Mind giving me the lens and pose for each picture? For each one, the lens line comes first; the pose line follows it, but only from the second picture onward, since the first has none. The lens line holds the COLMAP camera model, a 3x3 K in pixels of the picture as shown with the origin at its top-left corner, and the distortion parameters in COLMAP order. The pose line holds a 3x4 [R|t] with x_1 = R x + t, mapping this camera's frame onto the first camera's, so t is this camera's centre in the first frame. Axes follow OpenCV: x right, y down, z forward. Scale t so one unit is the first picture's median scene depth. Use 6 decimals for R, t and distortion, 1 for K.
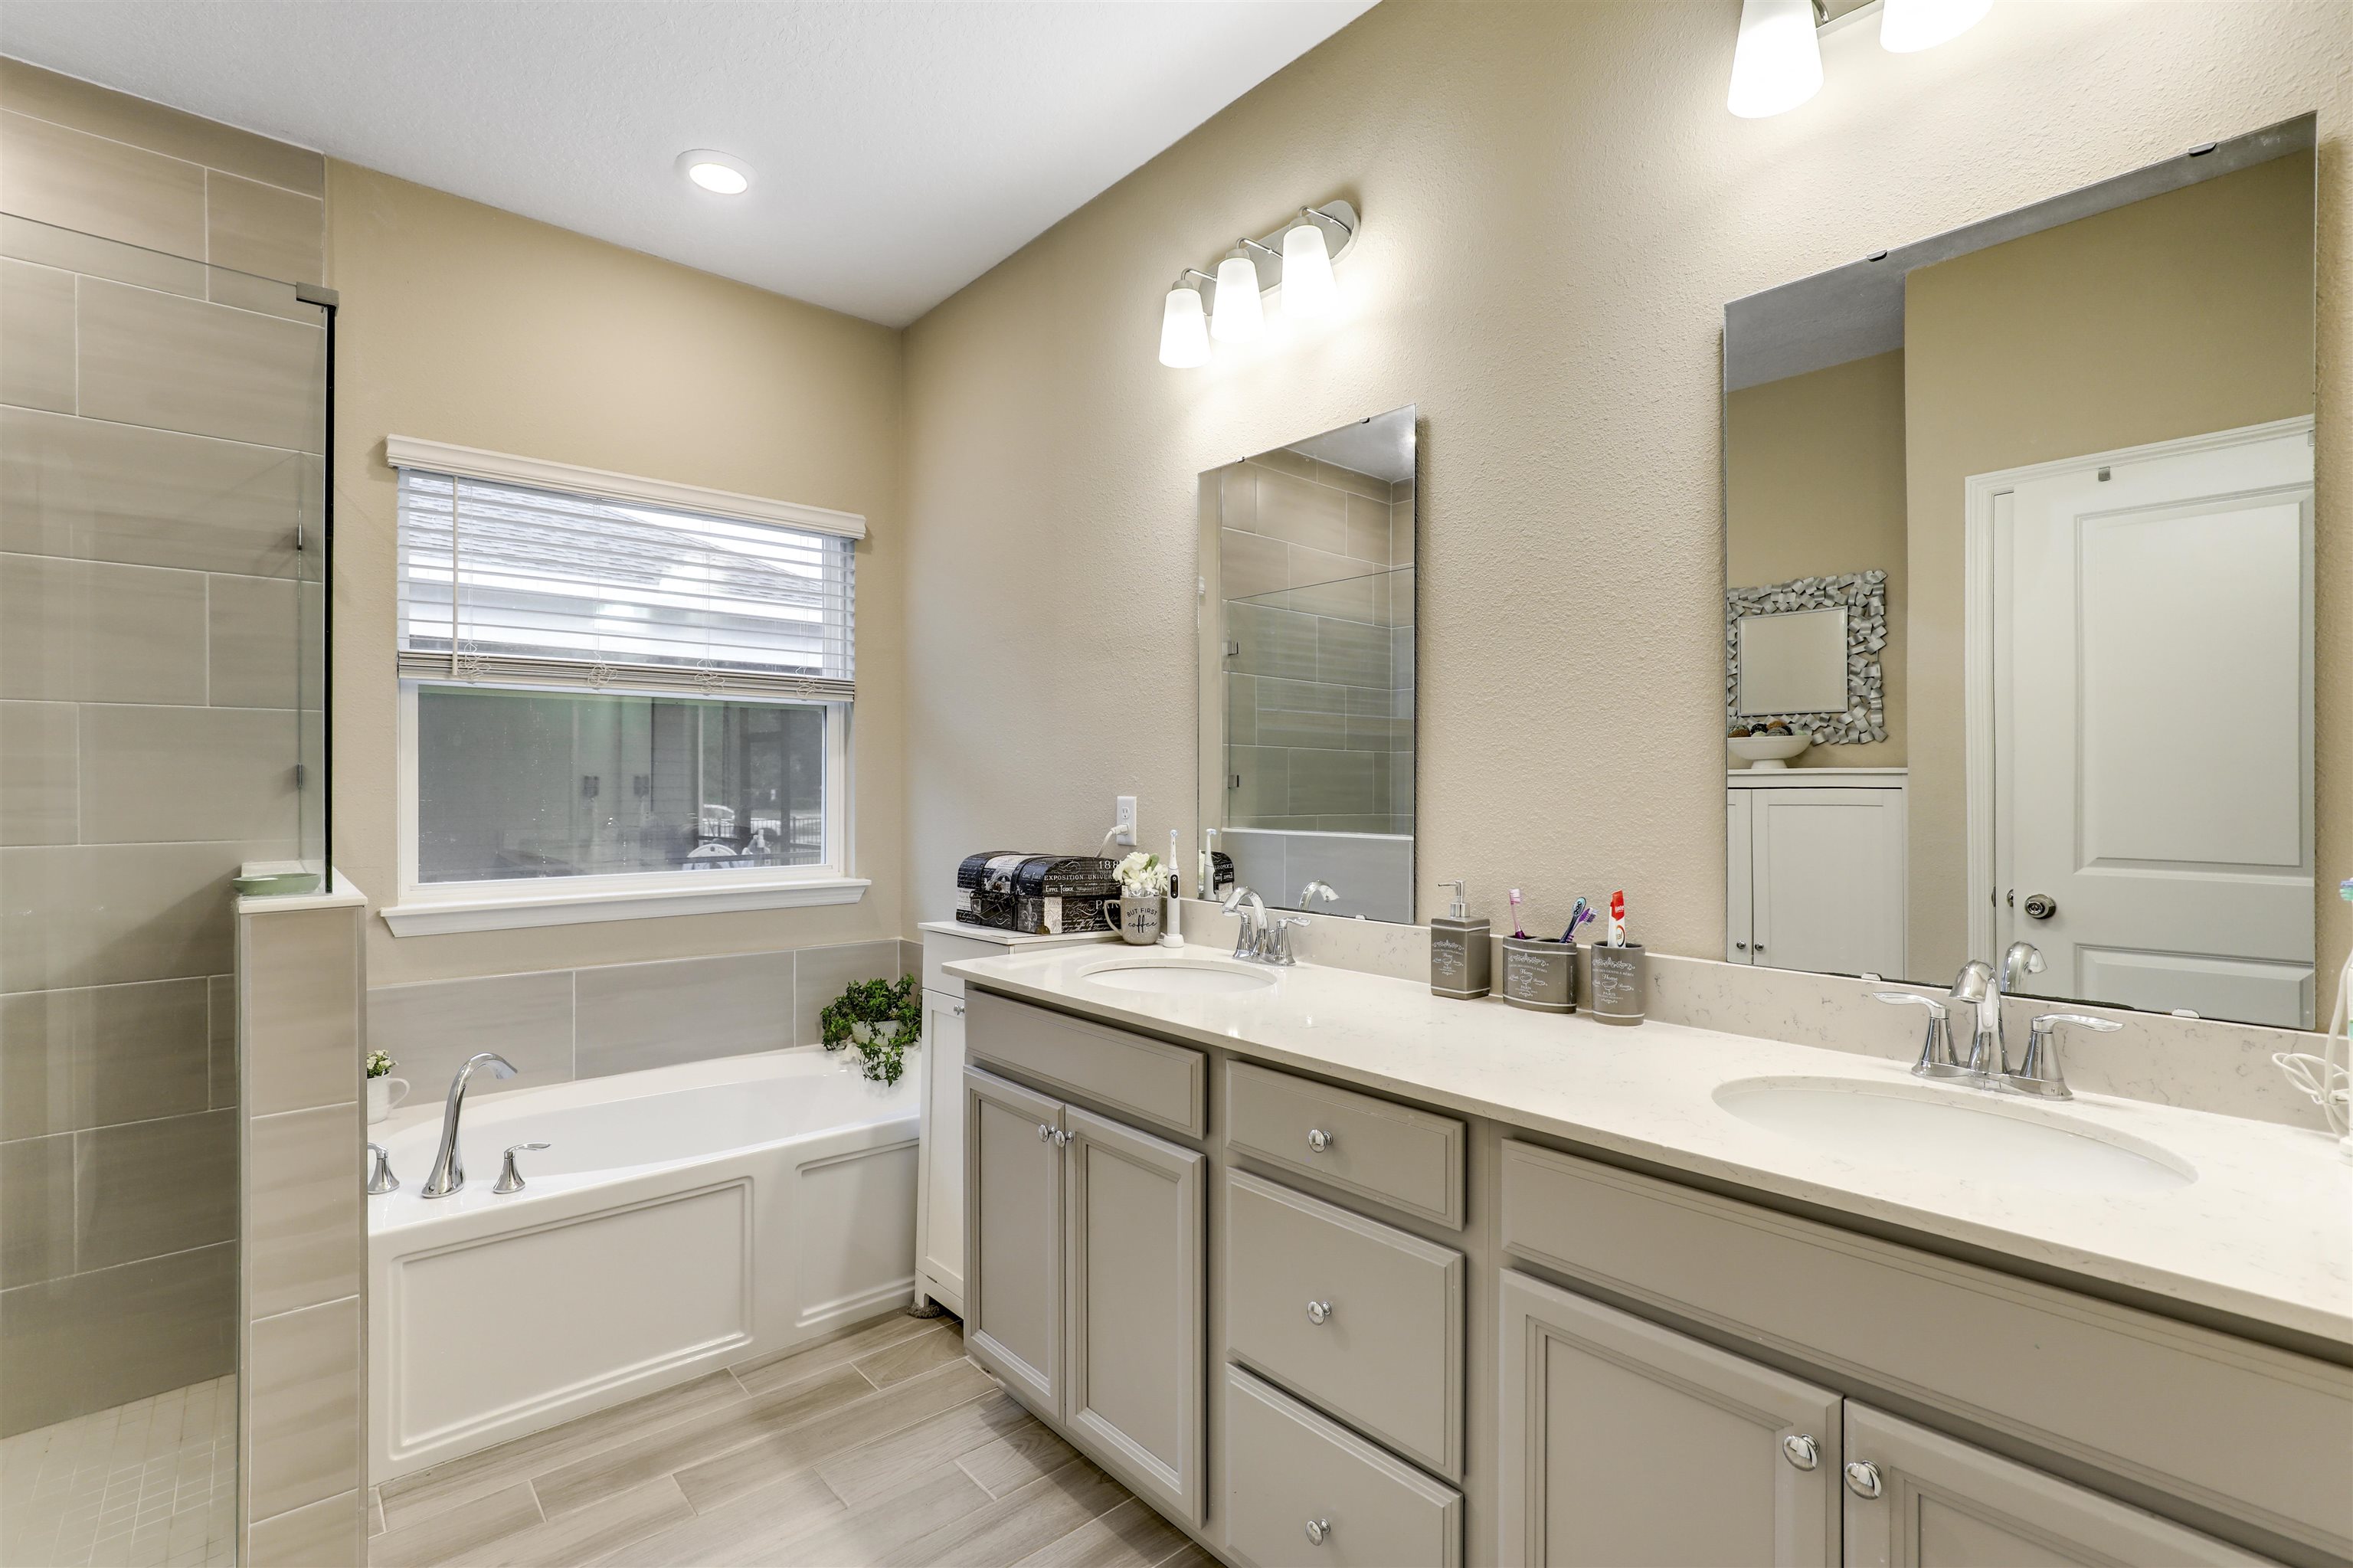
lens RADIAL K [[1080.0, 0, 1197.2], [0, 1080.0, 775.6], [0, 0, 1]] dist [-0.034250, 0.002791]
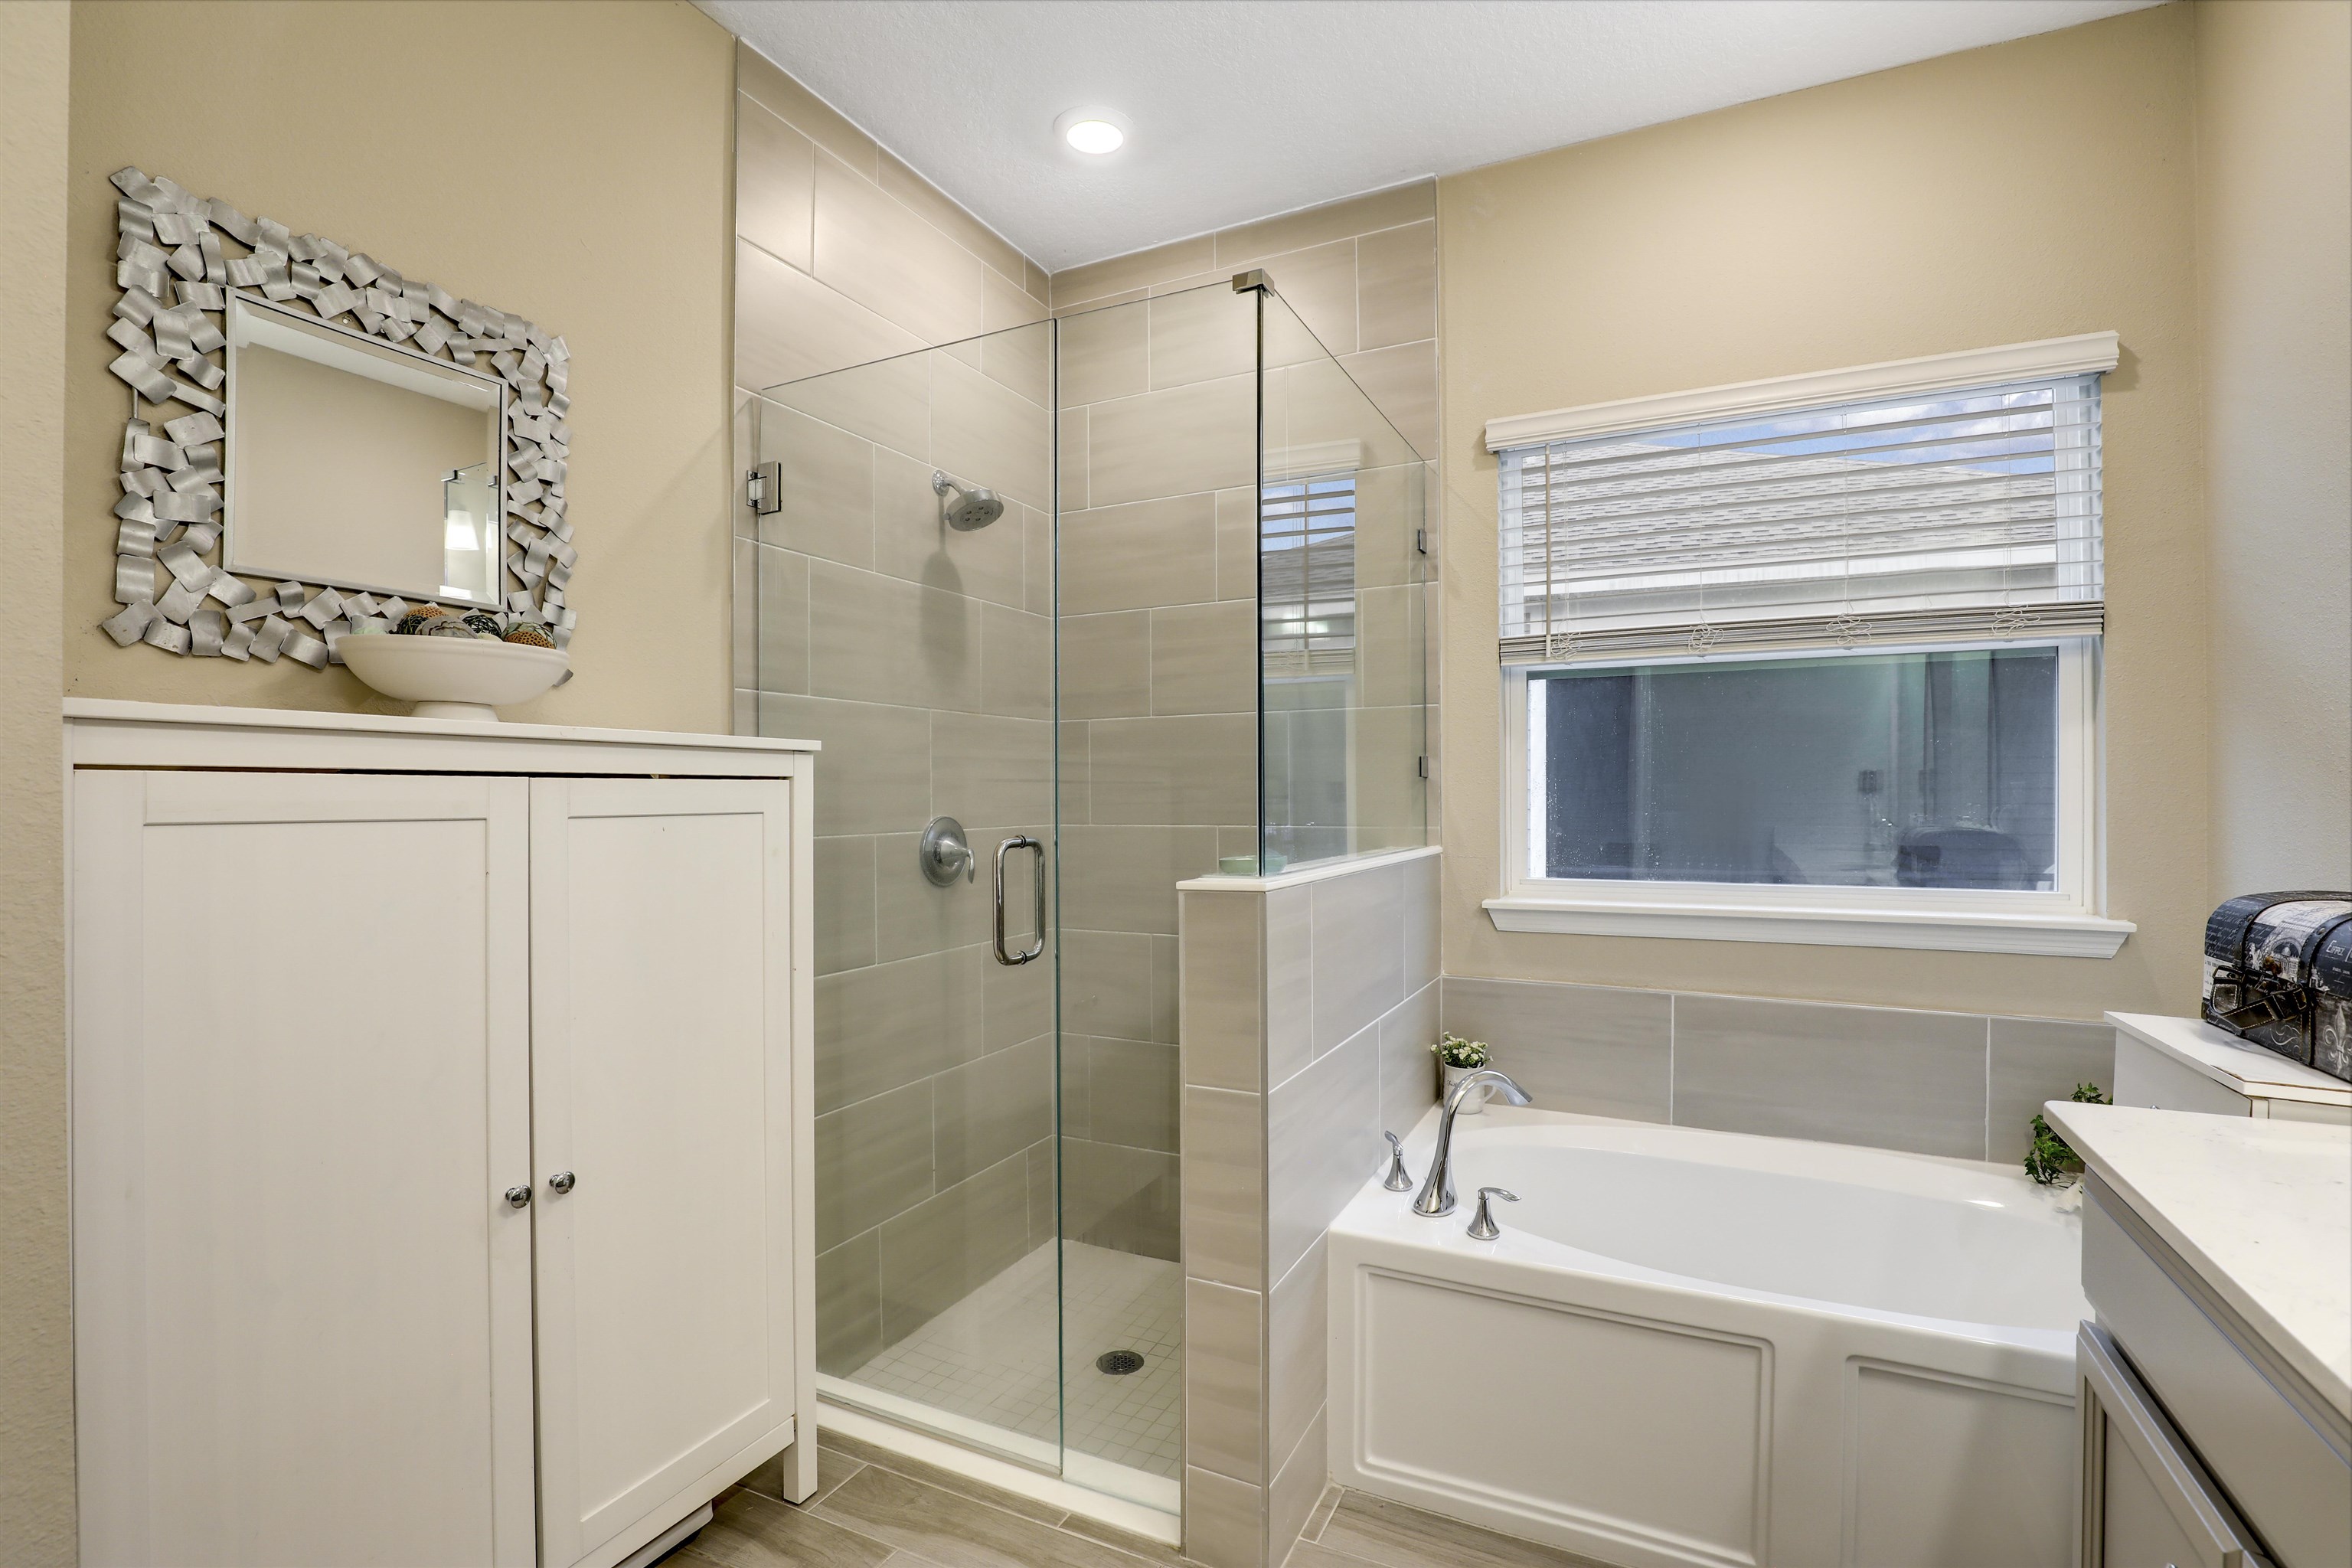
lens RADIAL K [[1079.5, 0, 1176.2], [0, 1079.5, 793.8], [0, 0, 1]] dist [-0.034250, 0.002791]
pose [[0.371496, -0.001343, -0.928433, 0.057579], [0.013396, 0.999903, 0.003914, 0.018150], [0.928338, -0.013891, 0.371478, 0.357977]]
